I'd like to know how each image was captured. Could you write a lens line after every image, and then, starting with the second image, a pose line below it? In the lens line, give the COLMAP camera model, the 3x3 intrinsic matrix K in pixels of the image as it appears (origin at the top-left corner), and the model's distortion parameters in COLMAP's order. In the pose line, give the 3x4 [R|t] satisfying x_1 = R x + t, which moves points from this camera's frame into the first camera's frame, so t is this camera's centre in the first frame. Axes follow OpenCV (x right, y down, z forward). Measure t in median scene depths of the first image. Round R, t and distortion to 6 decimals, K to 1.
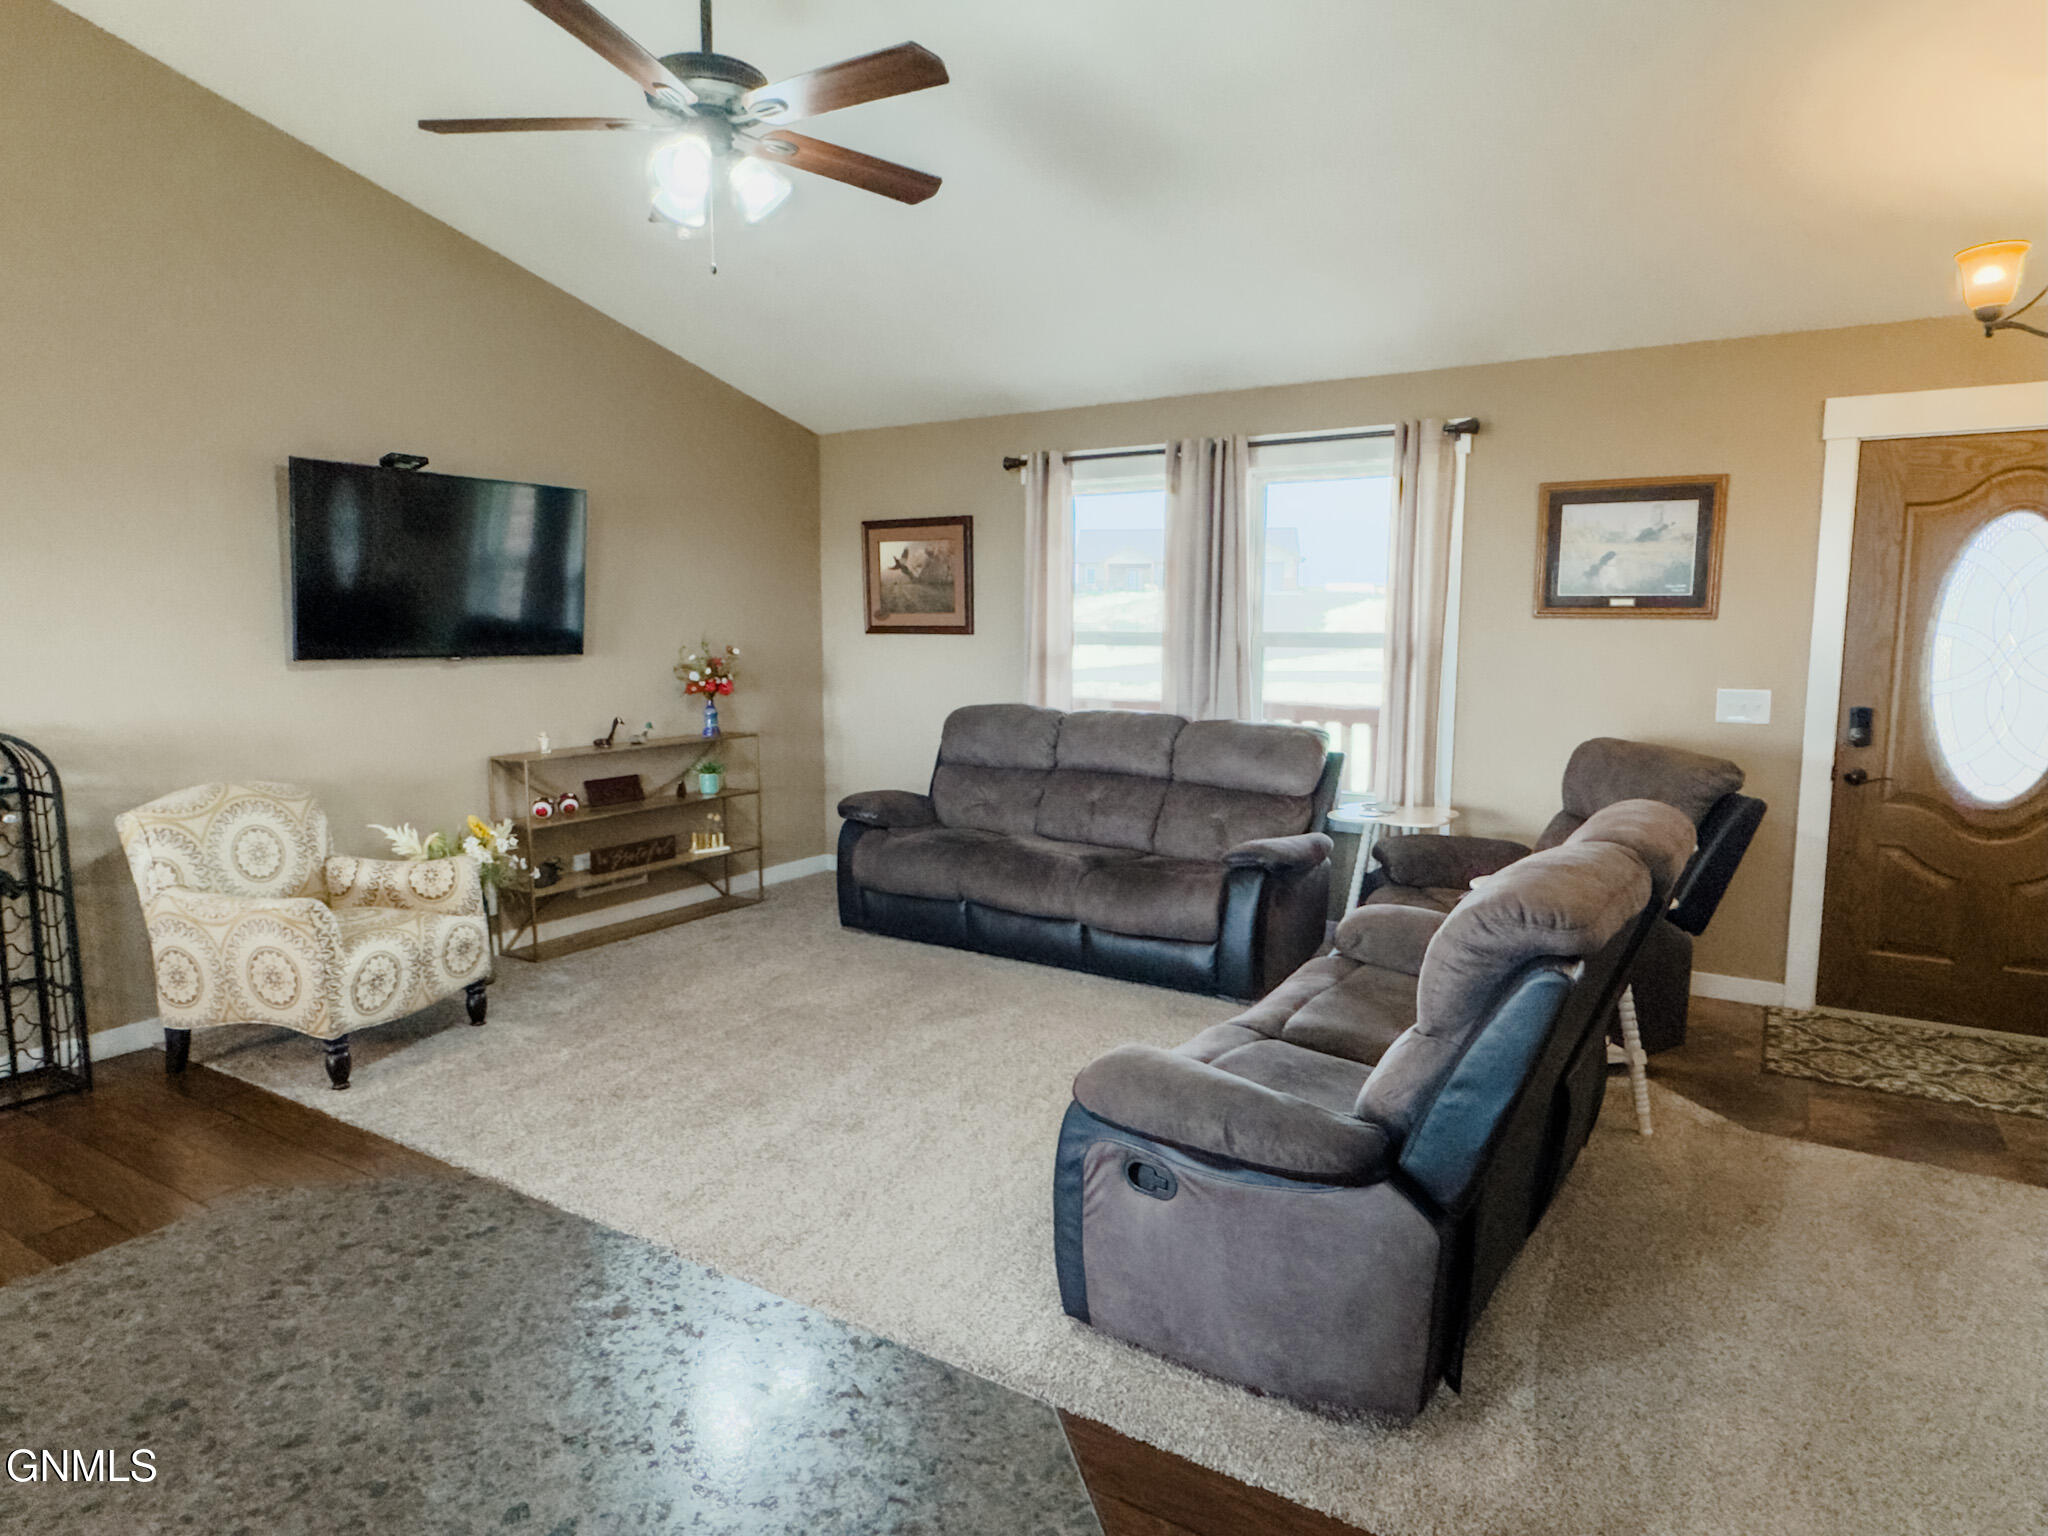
lens RADIAL K [[1219.9, 0, 1024.0], [0, 1219.9, 768.0], [0, 0, 1]] dist [-0.003257, -0.001800]
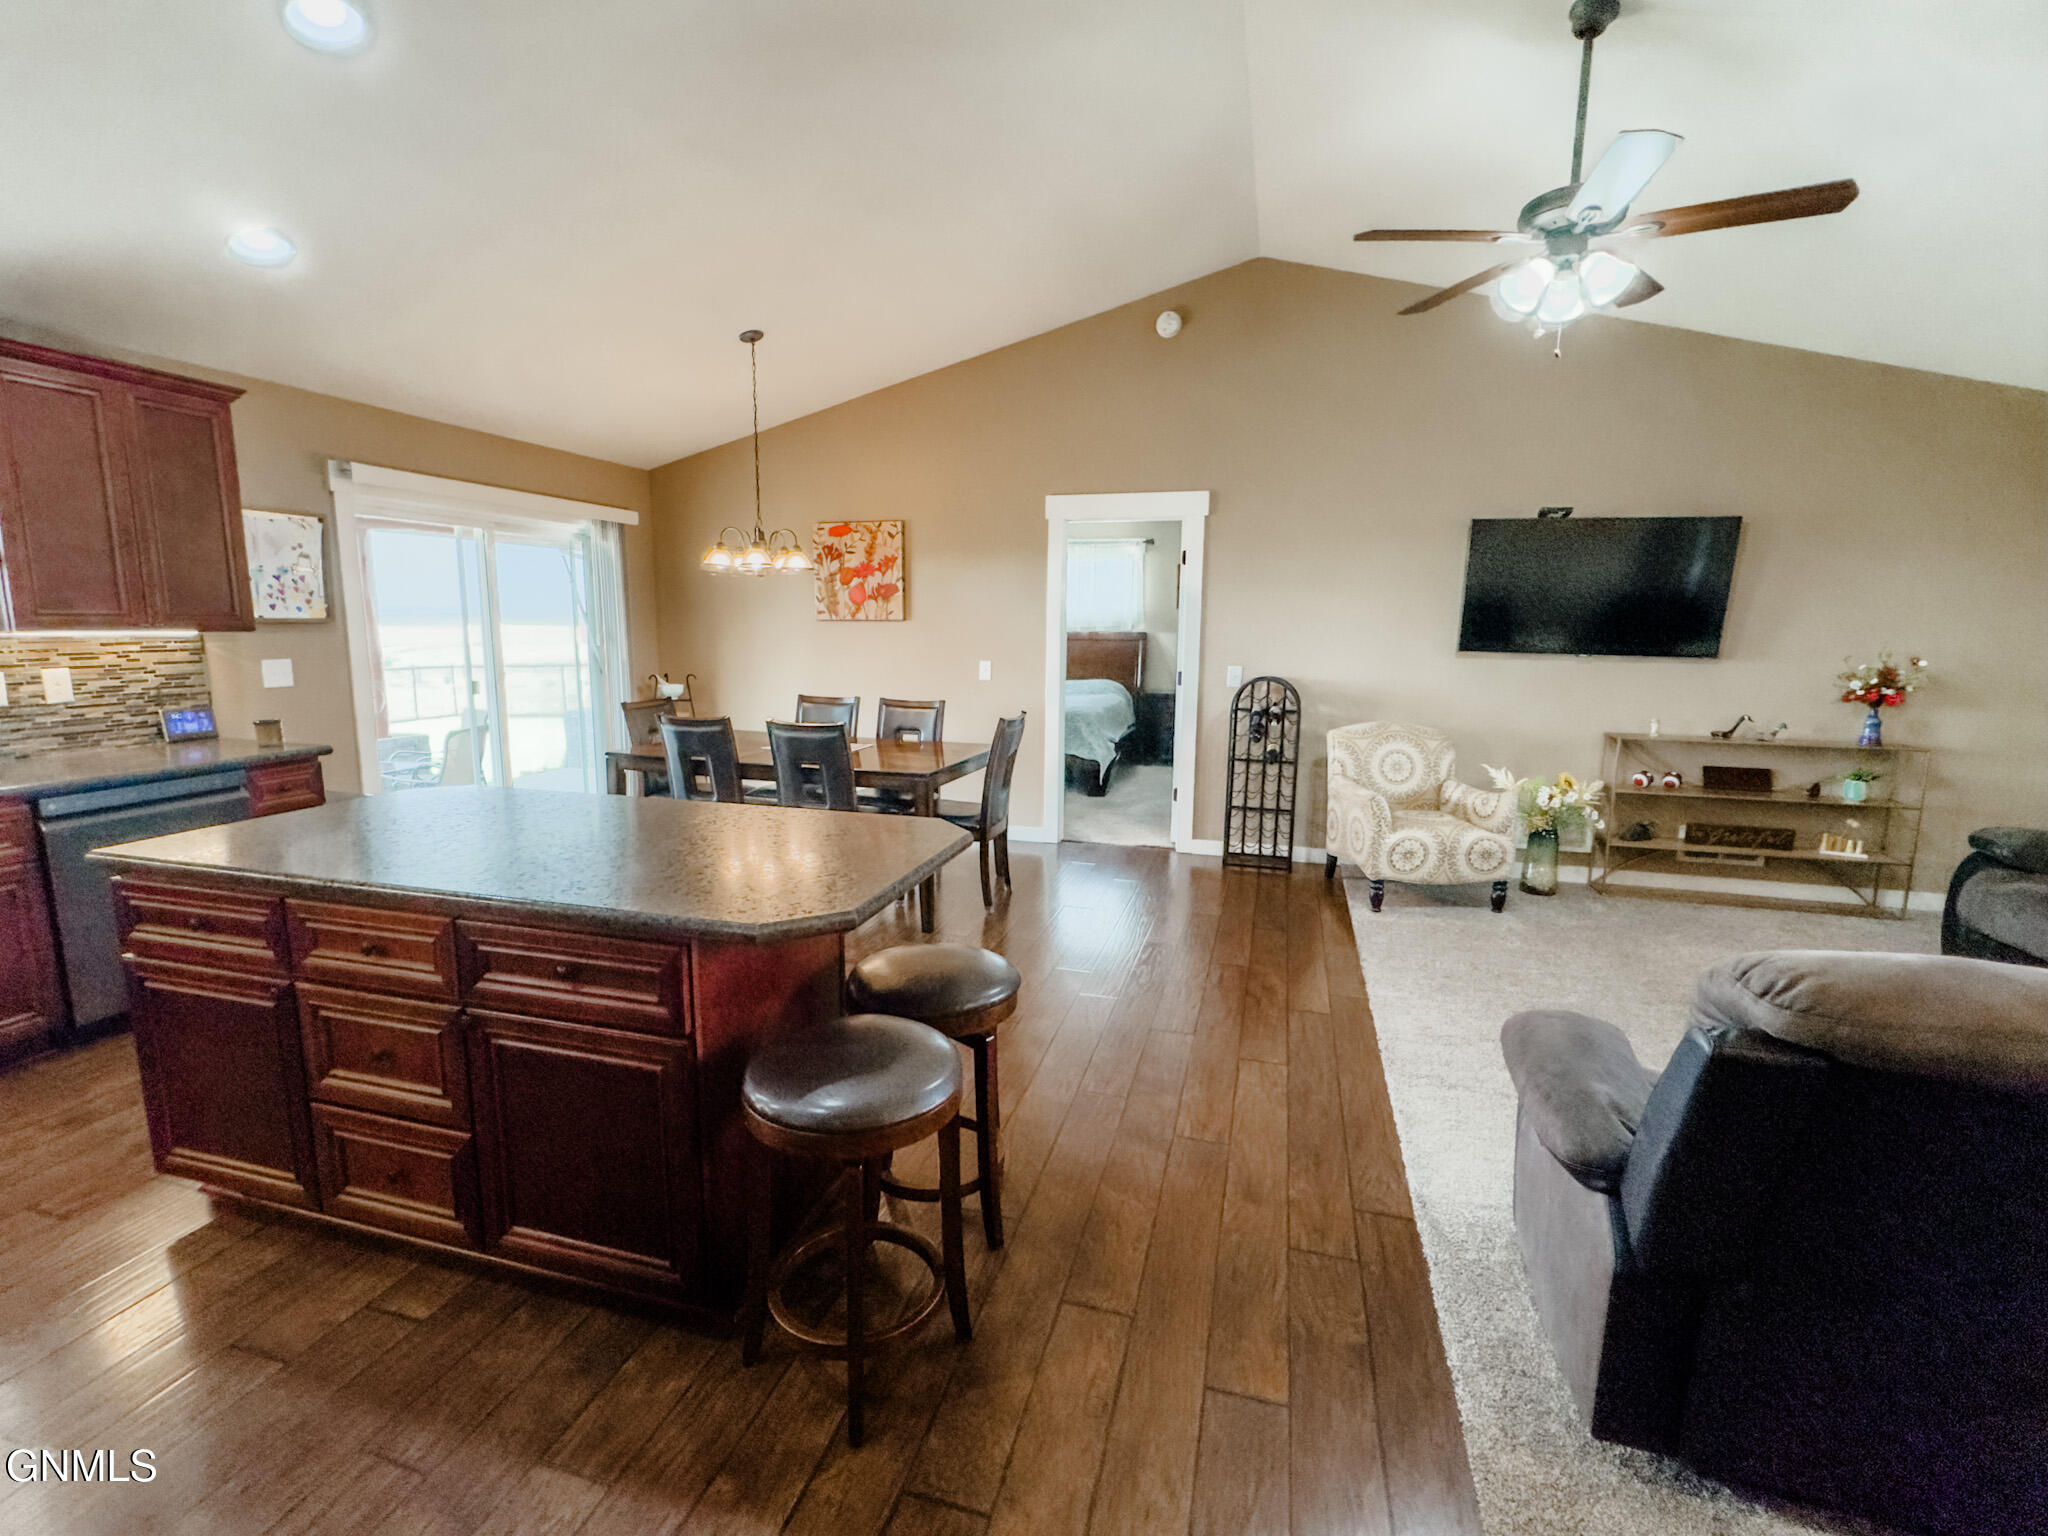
lens RADIAL K [[928.3, 0, 1024.0], [0, 928.3, 768.0], [0, 0, 1]] dist [-0.000248, -0.000027]
pose [[0.282277, 0.156467, -0.946487, 0.331115], [-0.127890, 0.983941, 0.124517, -0.016062], [0.950770, 0.085898, 0.297754, 0.115972]]
